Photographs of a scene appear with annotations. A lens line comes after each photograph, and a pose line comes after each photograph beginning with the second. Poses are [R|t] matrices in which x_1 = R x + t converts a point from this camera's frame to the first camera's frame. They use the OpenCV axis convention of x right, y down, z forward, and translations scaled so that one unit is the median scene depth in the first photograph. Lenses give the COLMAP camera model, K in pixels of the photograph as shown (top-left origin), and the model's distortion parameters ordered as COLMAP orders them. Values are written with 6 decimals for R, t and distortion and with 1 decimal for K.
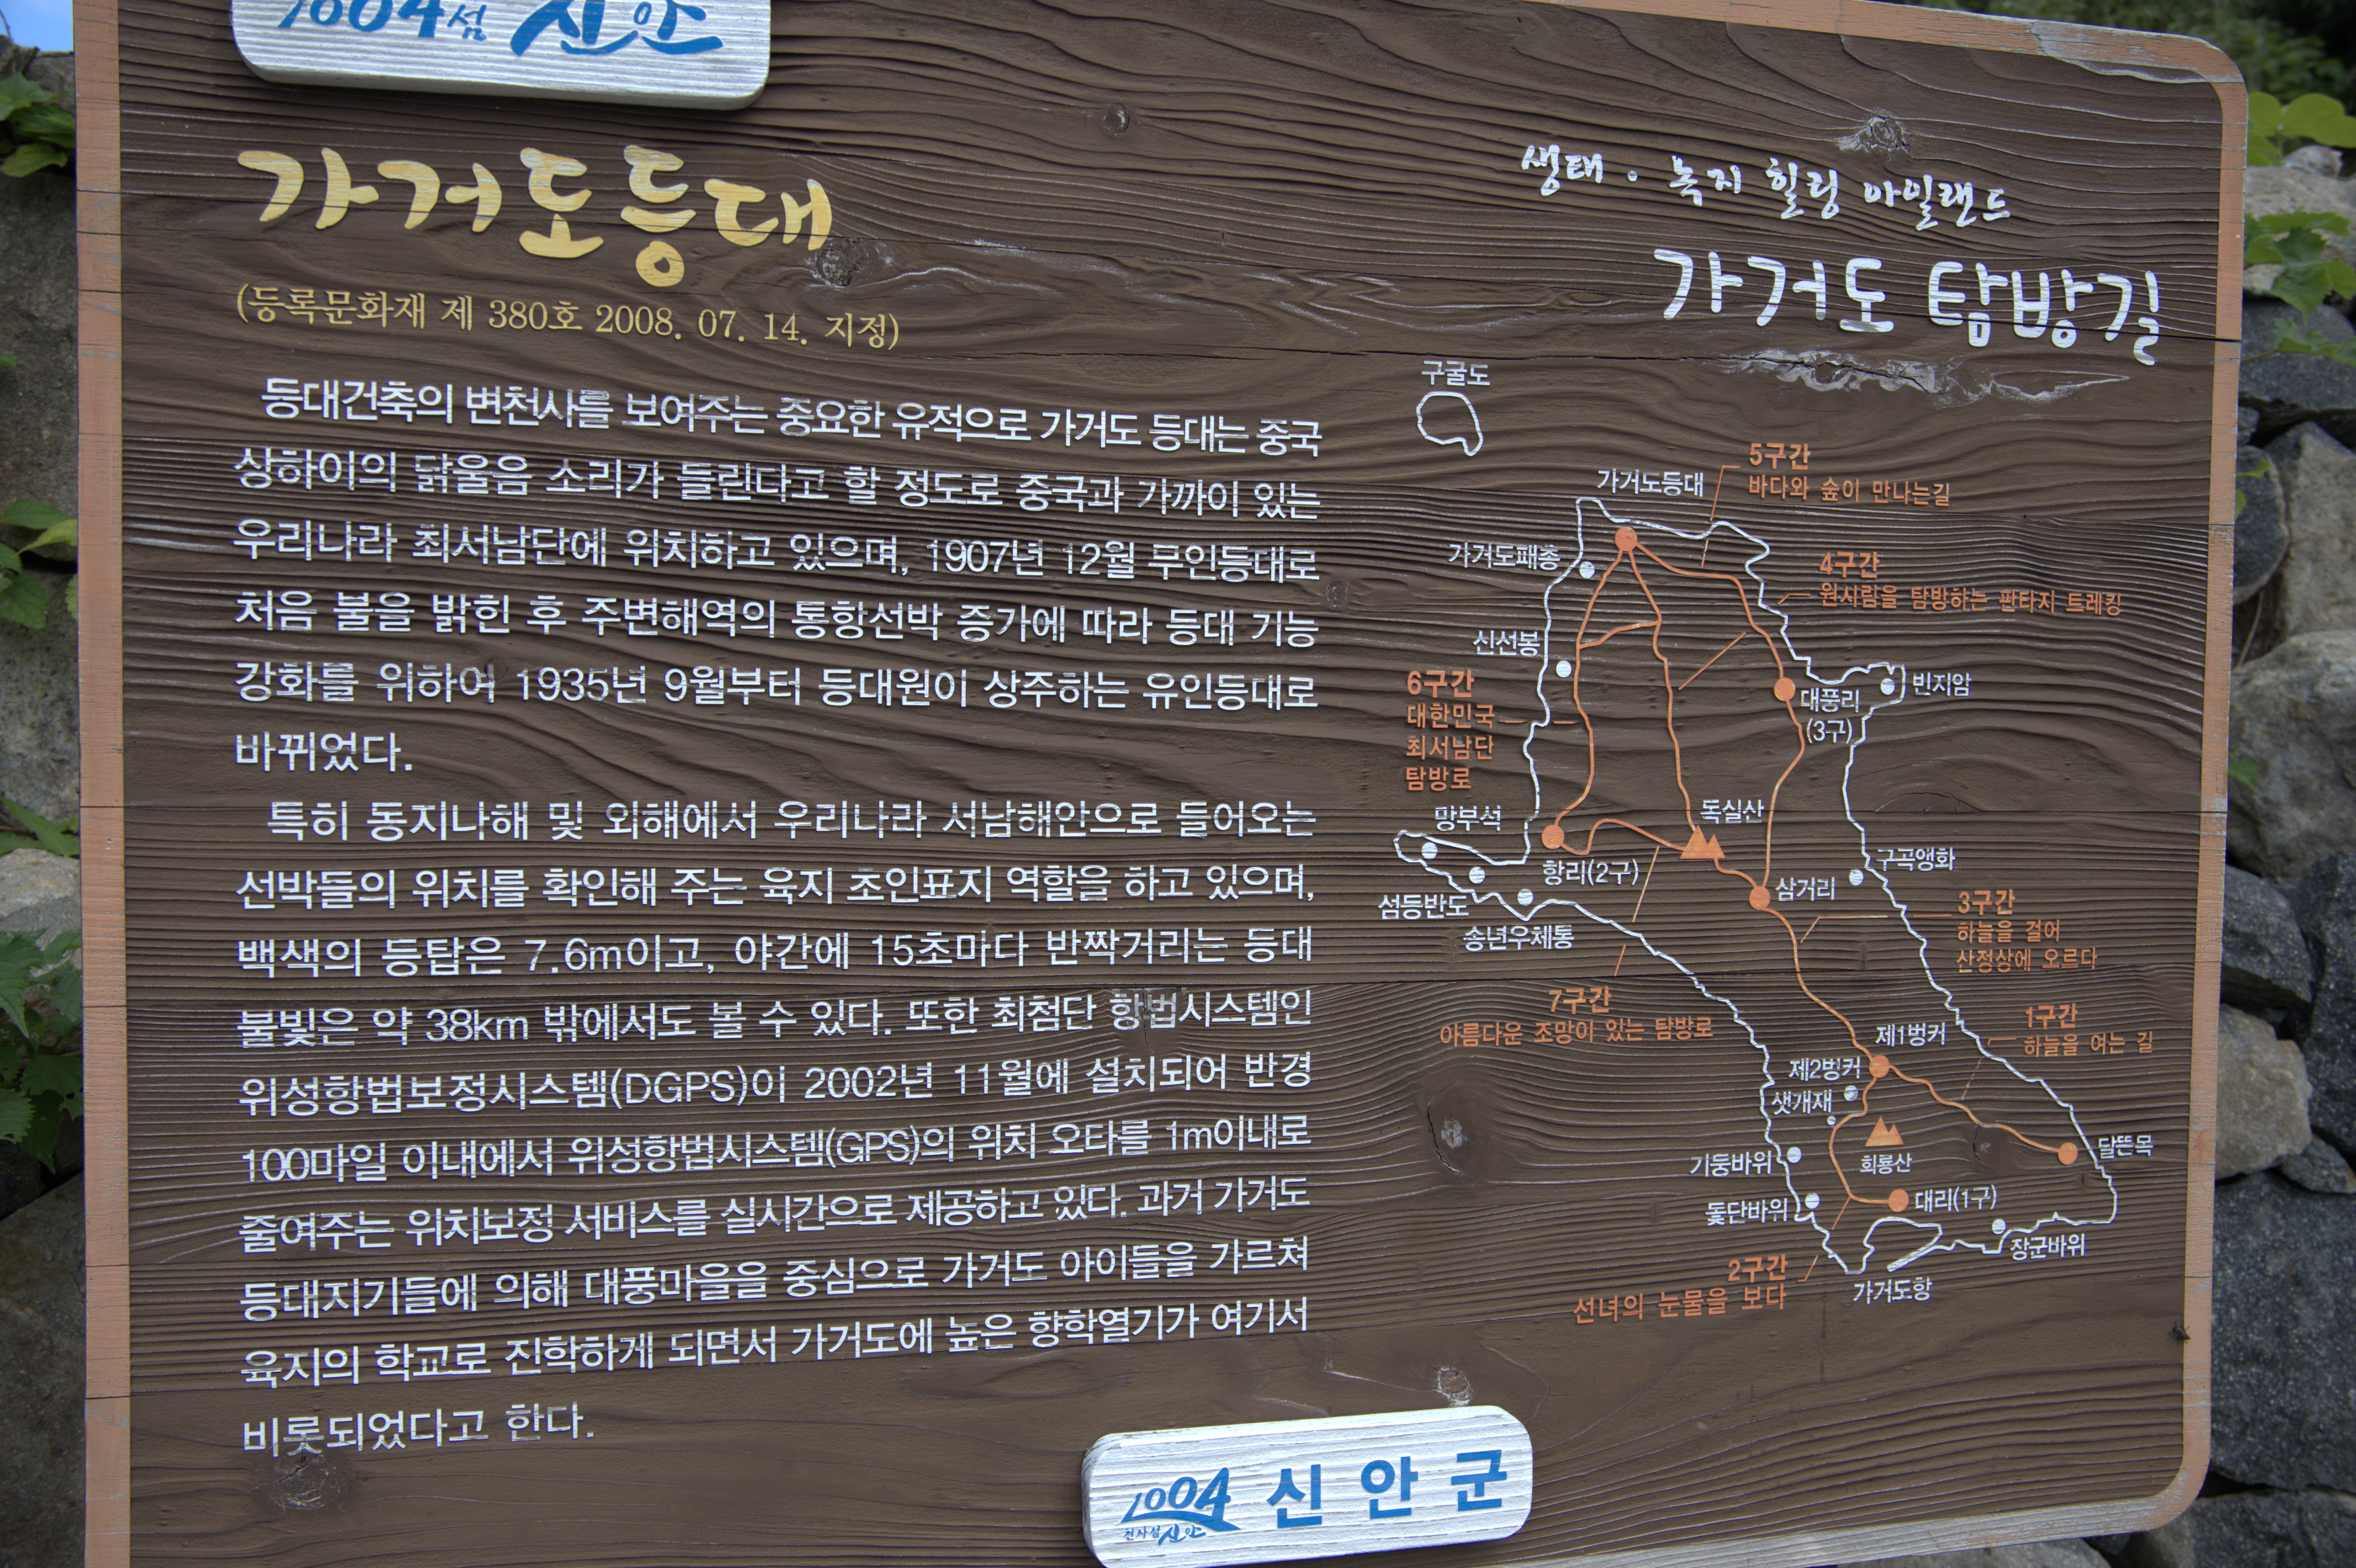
lens RADIAL K [[2283.2, 0, 1178.0], [0, 2283.2, 781.1], [0, 0, 1]] dist [-0.094772, 0.000000]
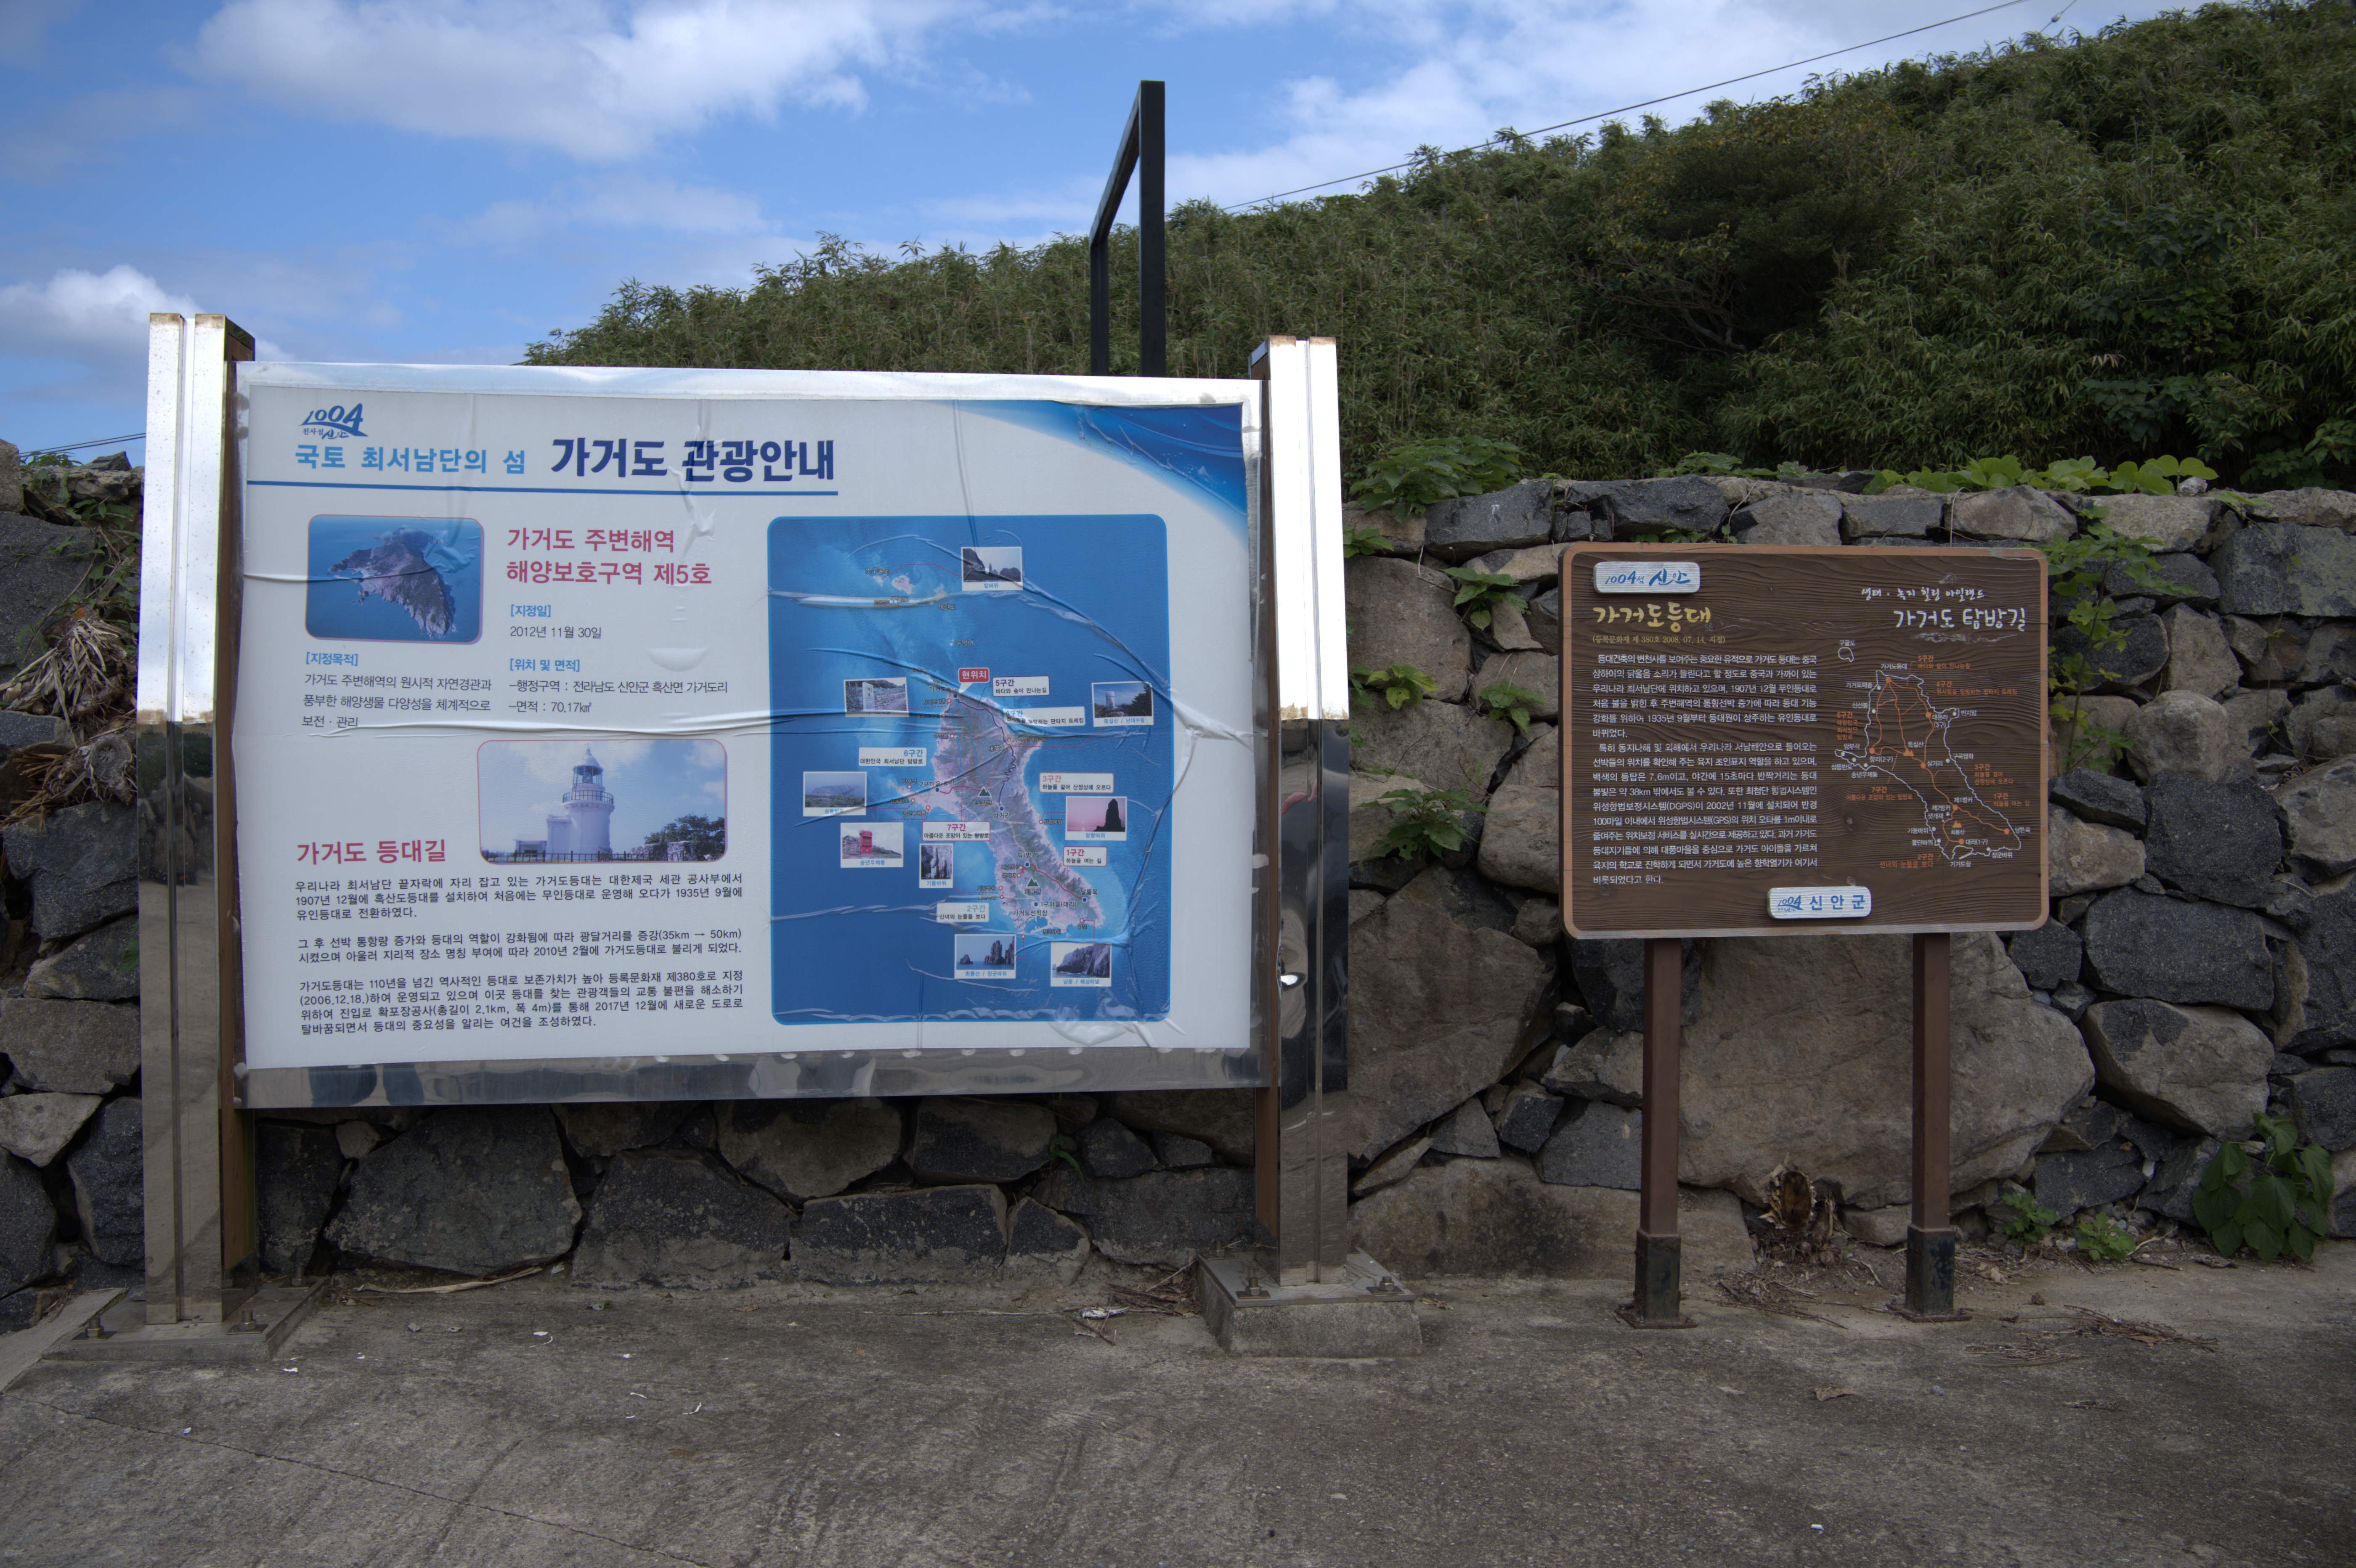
lens RADIAL K [[2283.2, 0, 1174.2], [0, 2283.2, 789.3], [0, 0, 1]] dist [-0.094772, 0.000000]
pose [[0.992803, -0.016823, -0.118573, -0.665227], [0.014390, 0.999669, -0.021342, 0.177674], [0.118893, 0.019482, 0.992716, -3.538454]]
